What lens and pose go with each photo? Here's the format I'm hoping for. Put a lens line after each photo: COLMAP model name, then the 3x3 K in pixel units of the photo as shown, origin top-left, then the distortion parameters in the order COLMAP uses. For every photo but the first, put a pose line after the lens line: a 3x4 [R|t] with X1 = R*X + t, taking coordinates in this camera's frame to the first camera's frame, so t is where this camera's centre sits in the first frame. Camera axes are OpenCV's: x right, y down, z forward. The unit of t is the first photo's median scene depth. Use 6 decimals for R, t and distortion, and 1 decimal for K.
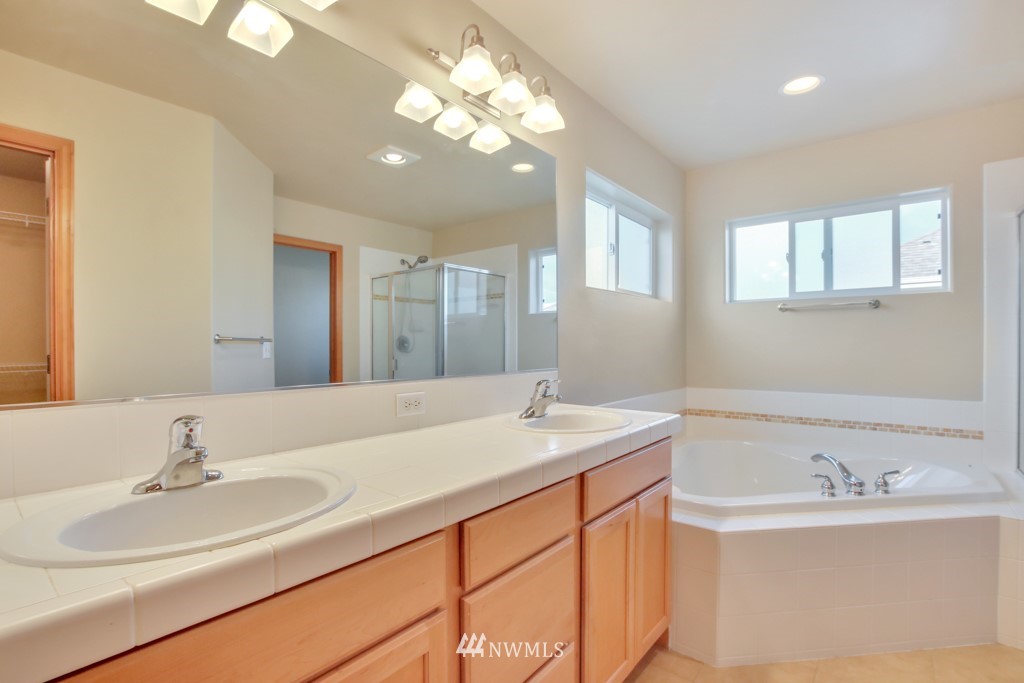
lens RADIAL K [[474.8, 0, 507.0], [0, 474.8, 349.0], [0, 0, 1]] dist [-0.026310, 0.002001]
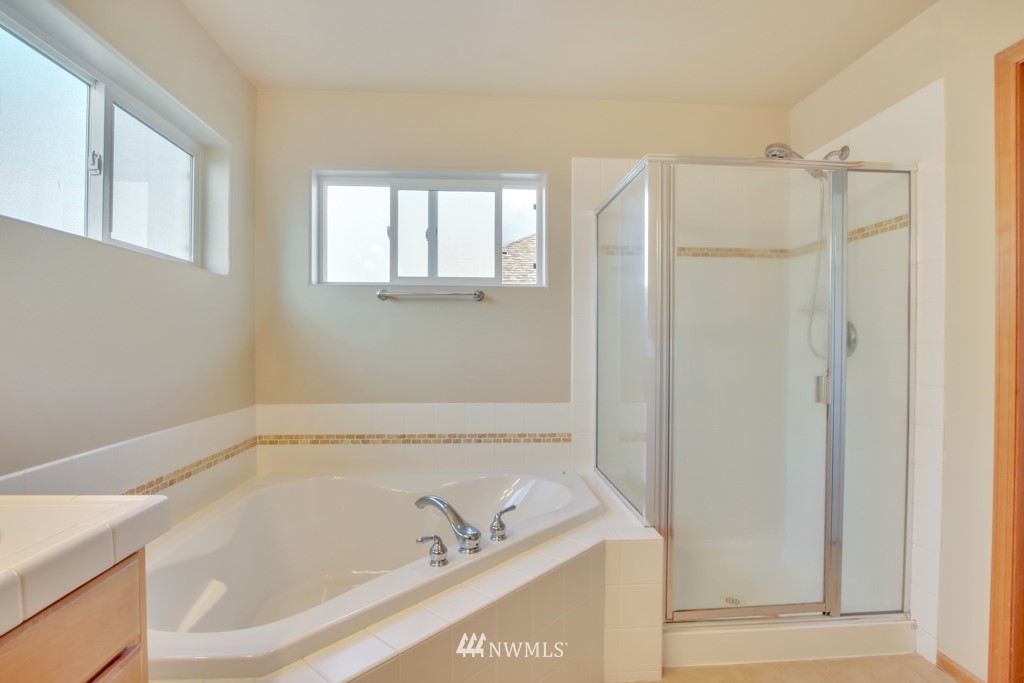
lens RADIAL K [[474.8, 0, 509.6], [0, 474.8, 346.8], [0, 0, 1]] dist [-0.026310, 0.002001]
pose [[0.715032, -0.000110, 0.699092, 0.201503], [0.001138, 0.999999, -0.001006, -0.001591], [-0.699091, 0.001515, 0.715031, 0.313306]]
